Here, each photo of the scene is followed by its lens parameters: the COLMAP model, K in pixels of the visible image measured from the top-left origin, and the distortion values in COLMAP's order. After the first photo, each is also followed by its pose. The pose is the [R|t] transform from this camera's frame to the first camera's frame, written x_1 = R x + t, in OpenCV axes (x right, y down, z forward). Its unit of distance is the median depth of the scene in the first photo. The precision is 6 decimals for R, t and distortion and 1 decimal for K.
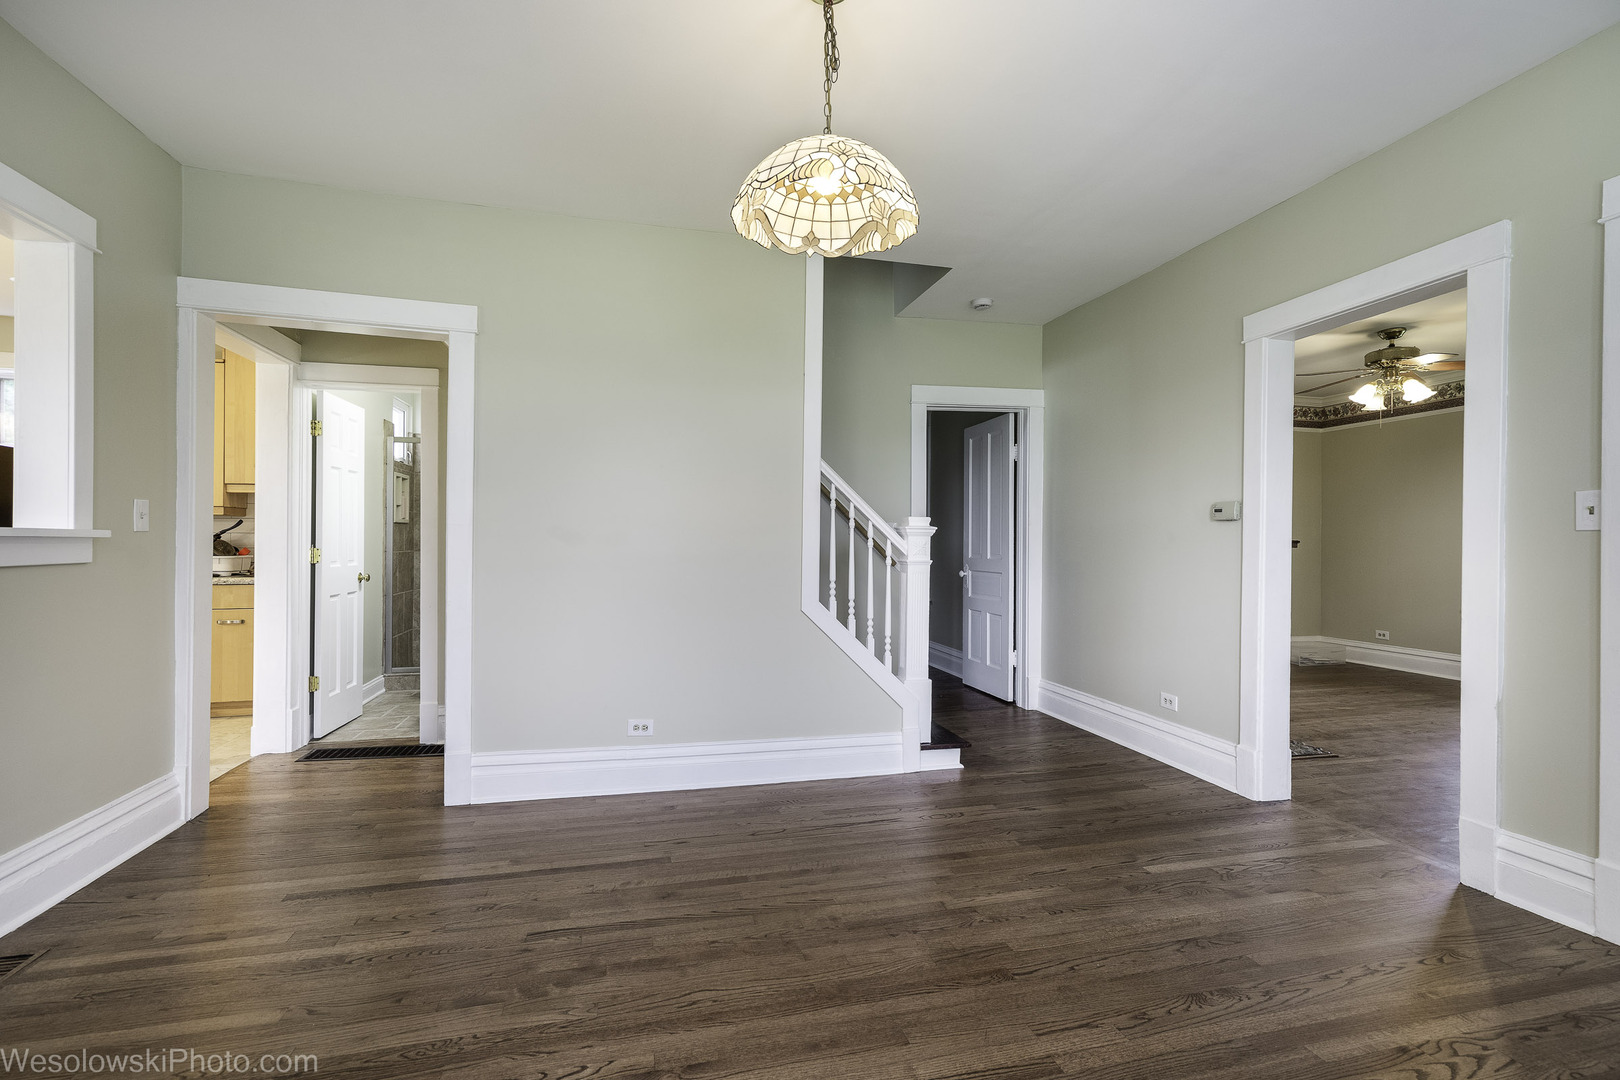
lens RADIAL K [[742.2, 0, 807.0], [0, 742.2, 536.9], [0, 0, 1]] dist [0.002691, 0.016882]
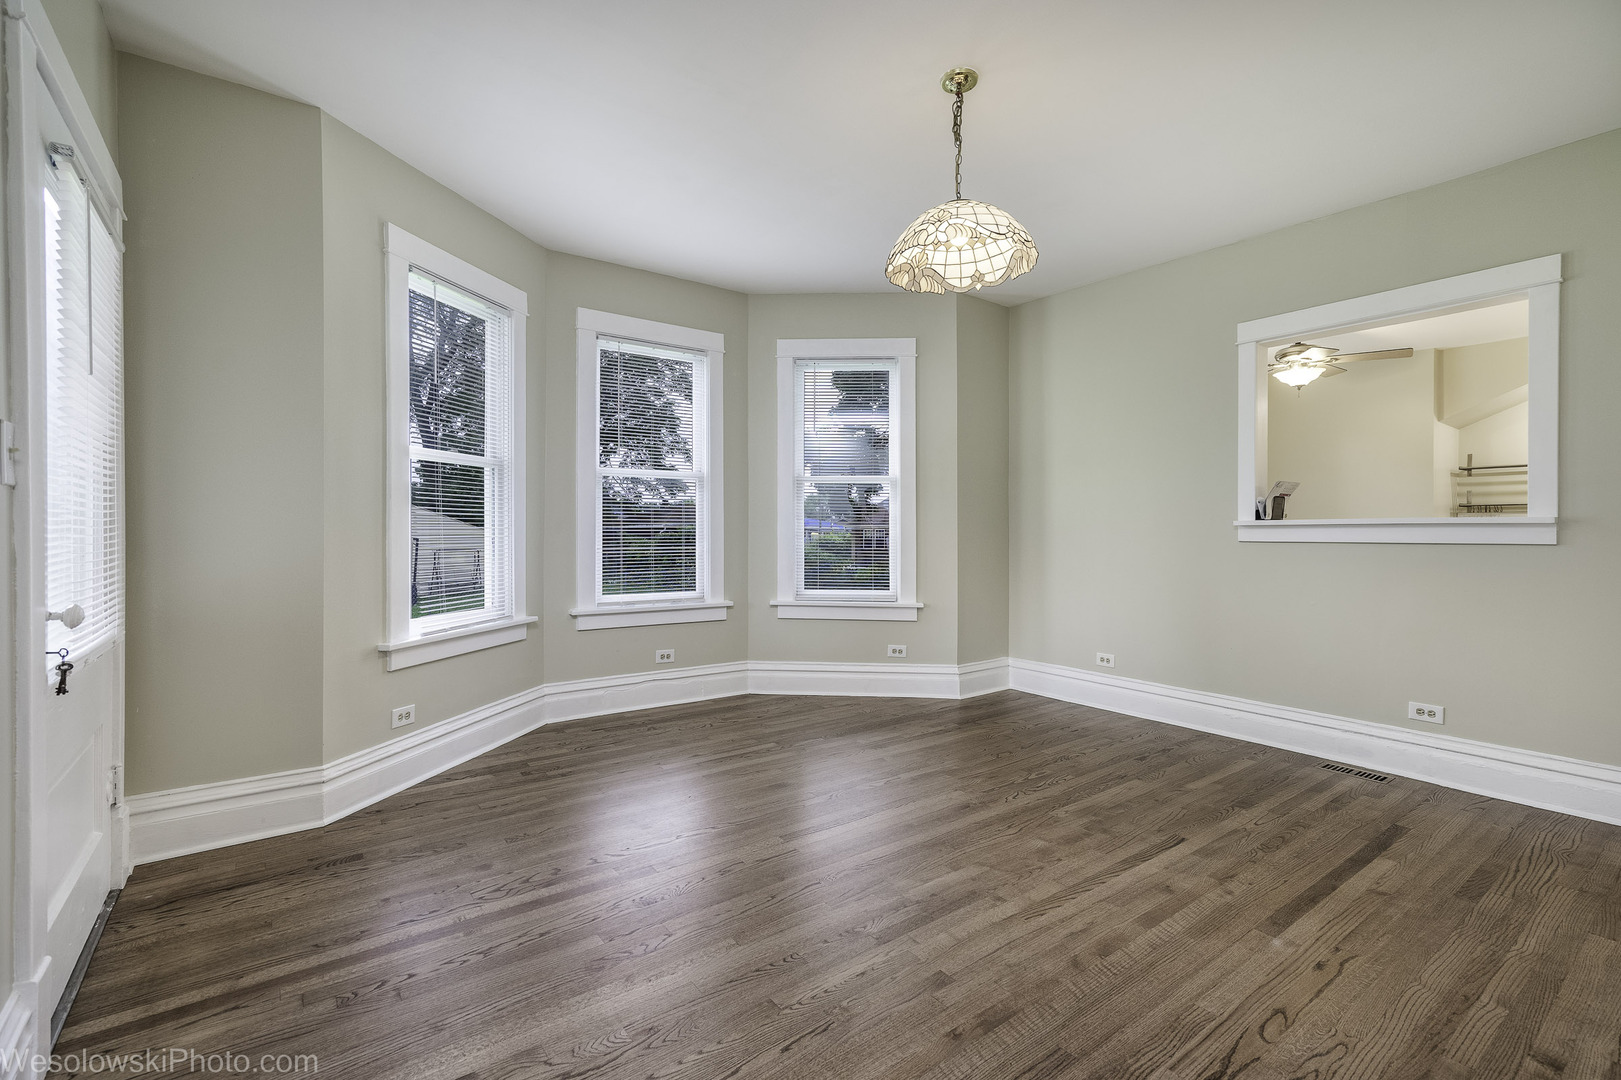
lens RADIAL K [[742.7, 0, 807.5], [0, 742.7, 536.9], [0, 0, 1]] dist [0.002691, 0.016882]
pose [[-0.926153, -0.008538, -0.377051, 0.713186], [-0.008766, 0.999961, -0.001111, 0.037400], [0.377046, 0.002276, -0.926192, 1.993711]]
